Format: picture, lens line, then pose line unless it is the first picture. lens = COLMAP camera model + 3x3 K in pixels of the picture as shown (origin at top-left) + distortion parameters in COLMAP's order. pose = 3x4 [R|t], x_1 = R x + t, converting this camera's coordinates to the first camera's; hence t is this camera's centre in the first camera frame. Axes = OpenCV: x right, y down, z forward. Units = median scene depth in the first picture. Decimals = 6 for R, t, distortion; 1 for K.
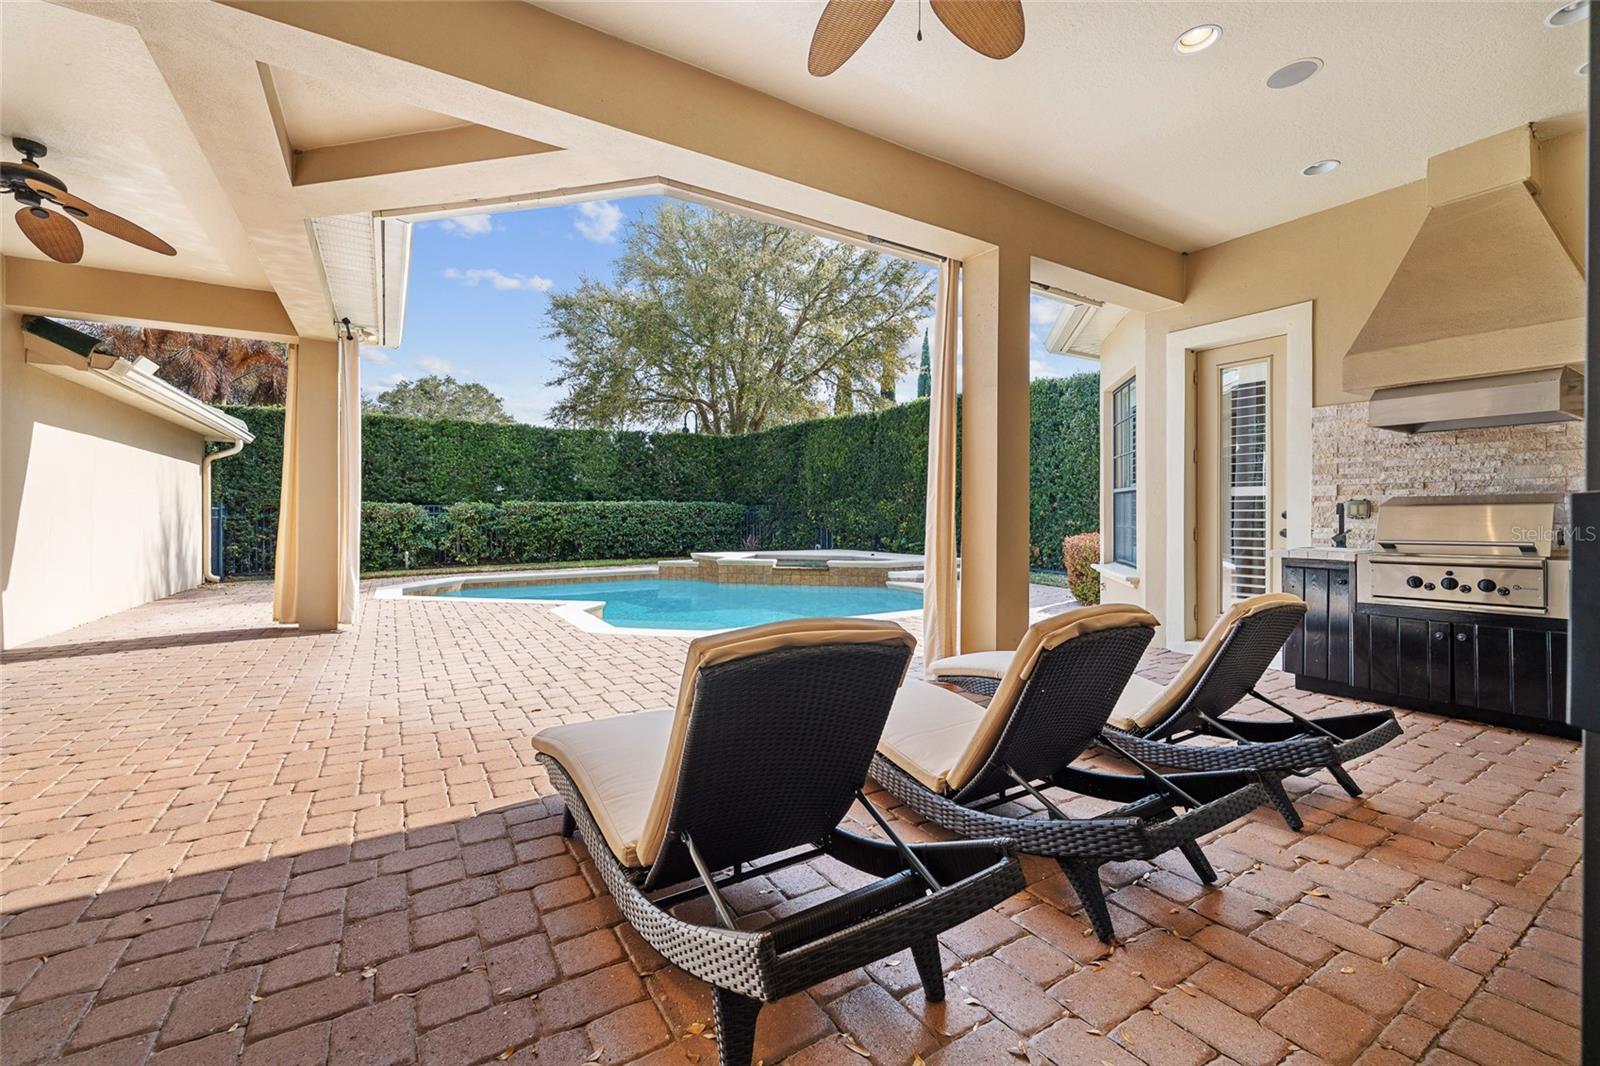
lens RADIAL K [[647.4, 0, 799.1], [0, 647.4, 520.4], [0, 0, 1]] dist [0.003777, -0.001054]
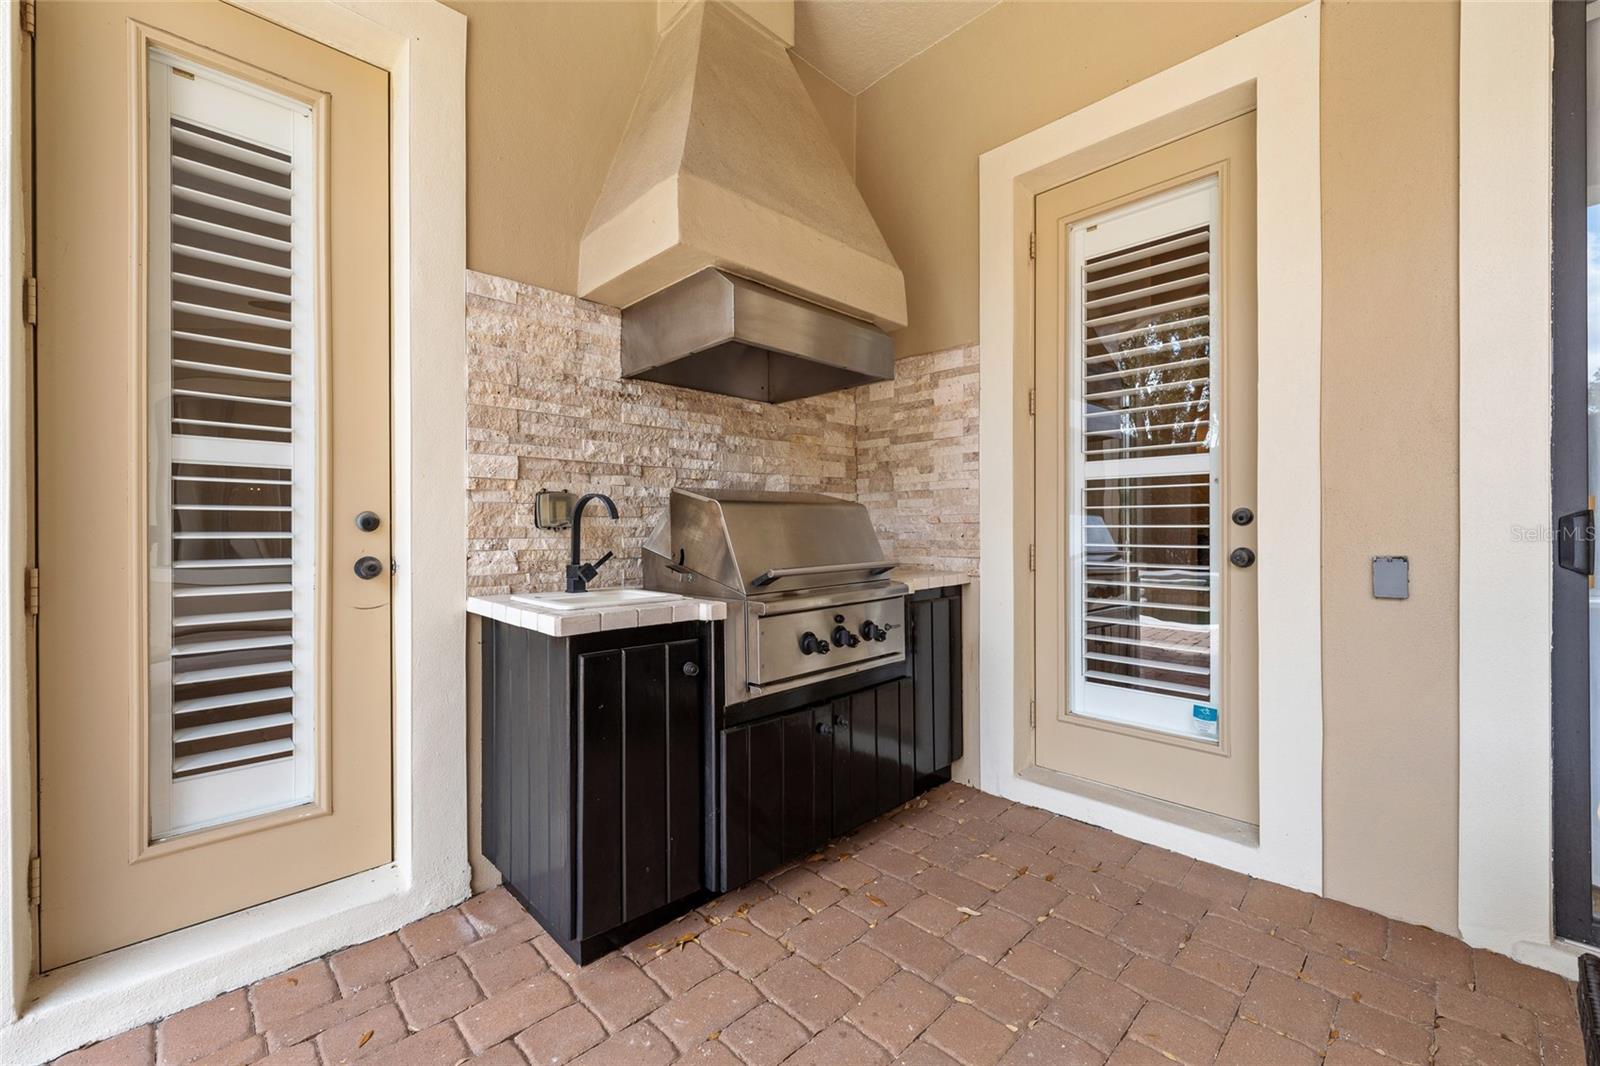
lens RADIAL K [[647.4, 0, 801.4], [0, 647.4, 534.3], [0, 0, 1]] dist [0.003777, -0.001054]
pose [[-0.217529, -0.004412, 0.976044, 0.346109], [0.012825, 0.999891, 0.007378, -0.000311], [-0.975970, 0.014123, -0.217448, 0.925590]]
